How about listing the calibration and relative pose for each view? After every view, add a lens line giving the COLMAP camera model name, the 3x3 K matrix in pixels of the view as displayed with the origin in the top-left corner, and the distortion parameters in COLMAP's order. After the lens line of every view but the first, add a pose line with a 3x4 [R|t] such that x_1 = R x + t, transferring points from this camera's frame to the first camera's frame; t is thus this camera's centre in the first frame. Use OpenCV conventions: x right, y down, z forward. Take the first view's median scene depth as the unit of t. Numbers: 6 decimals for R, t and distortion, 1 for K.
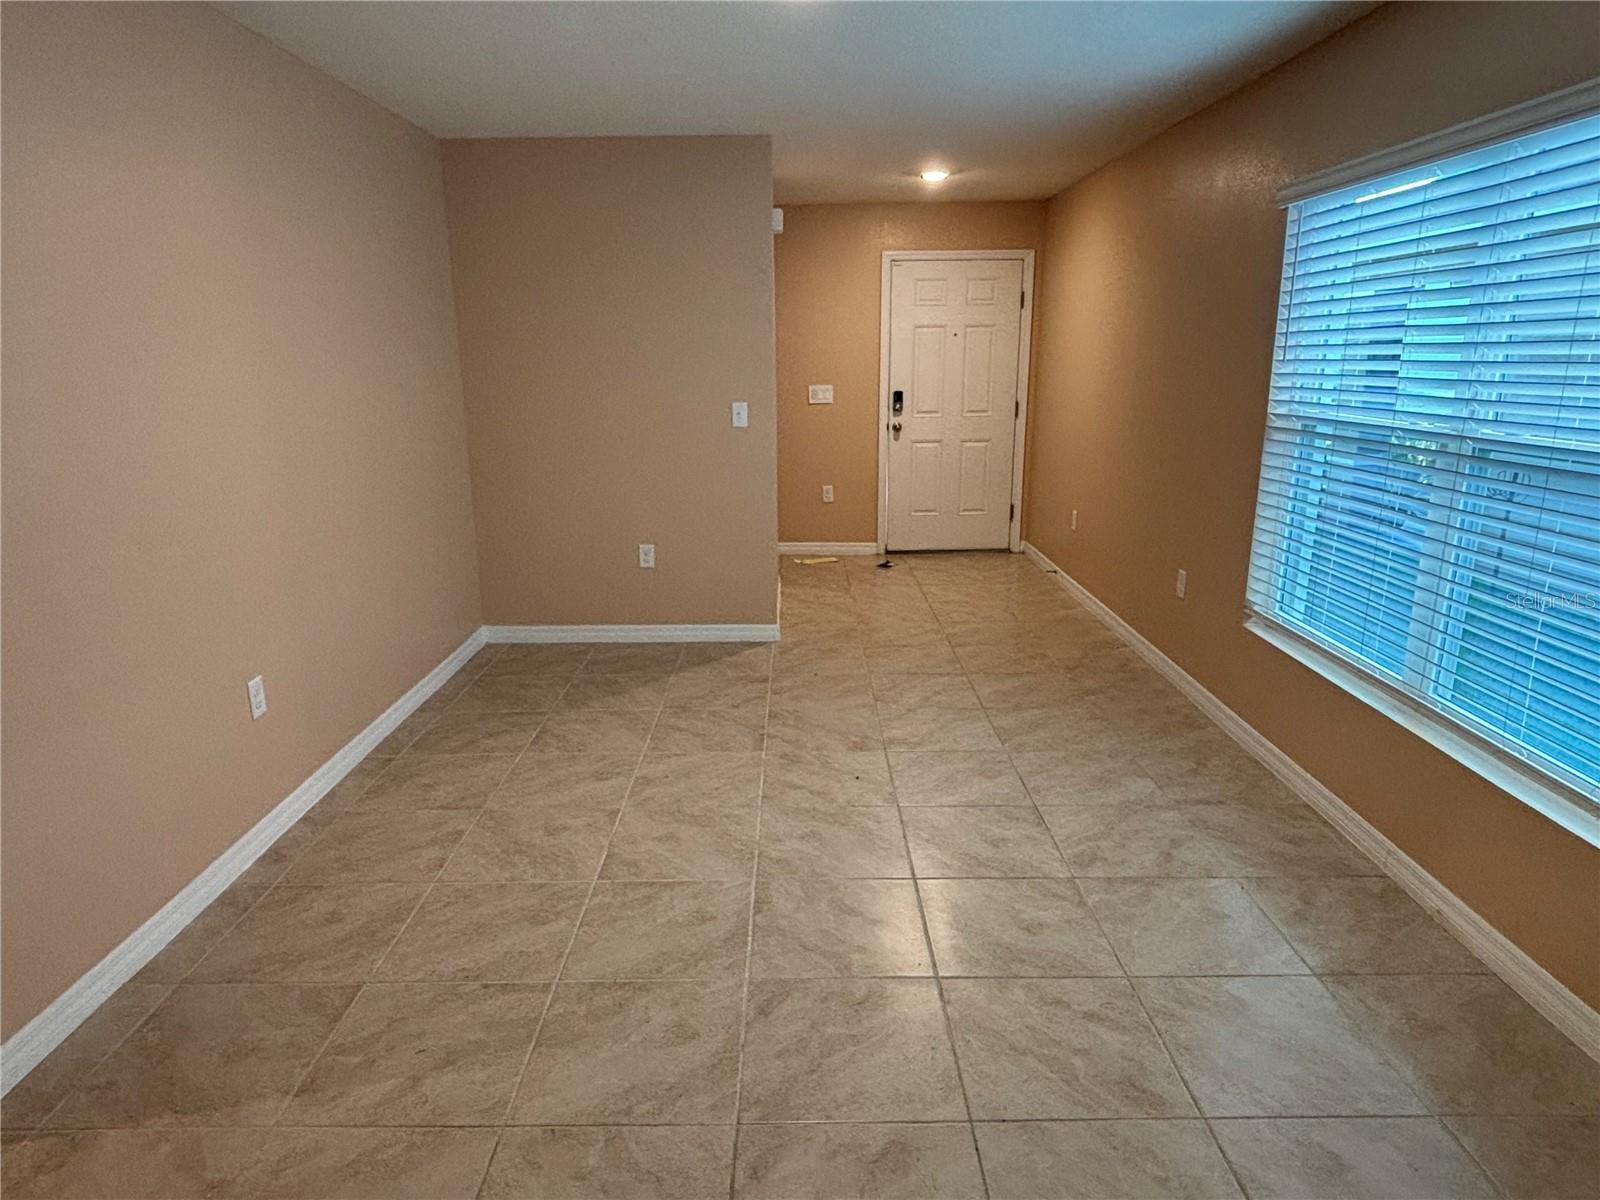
lens RADIAL K [[985.7, 0, 803.4], [0, 985.7, 599.2], [0, 0, 1]] dist [-0.000646, -0.011763]
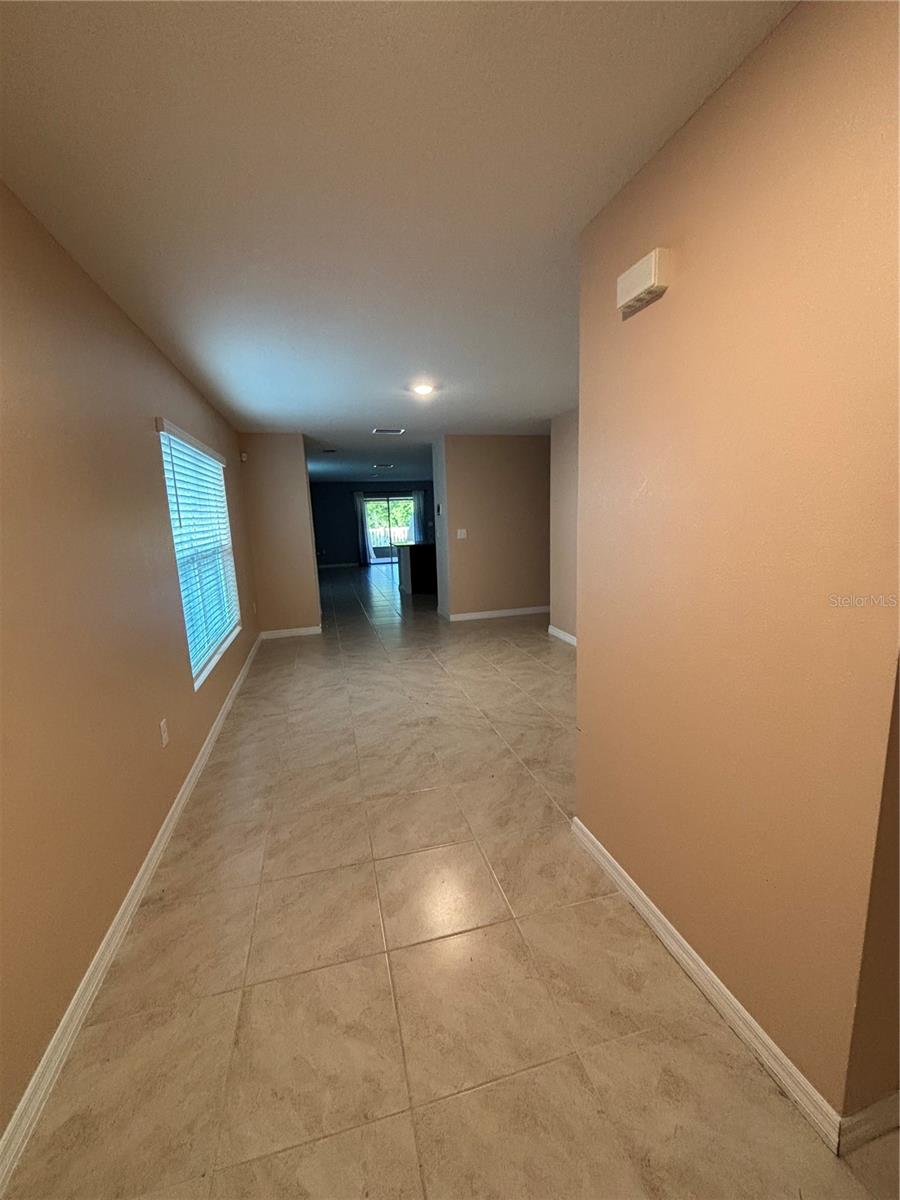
lens RADIAL K [[488.8, 0, 447.3], [0, 488.8, 603.6], [0, 0, 1]] dist [0.013982, 0.001359]
pose [[-0.969703, 0.088203, -0.227806, 0.231947], [-0.013764, 0.911331, 0.411444, -0.454009], [0.243897, 0.402114, -0.882507, 1.825757]]
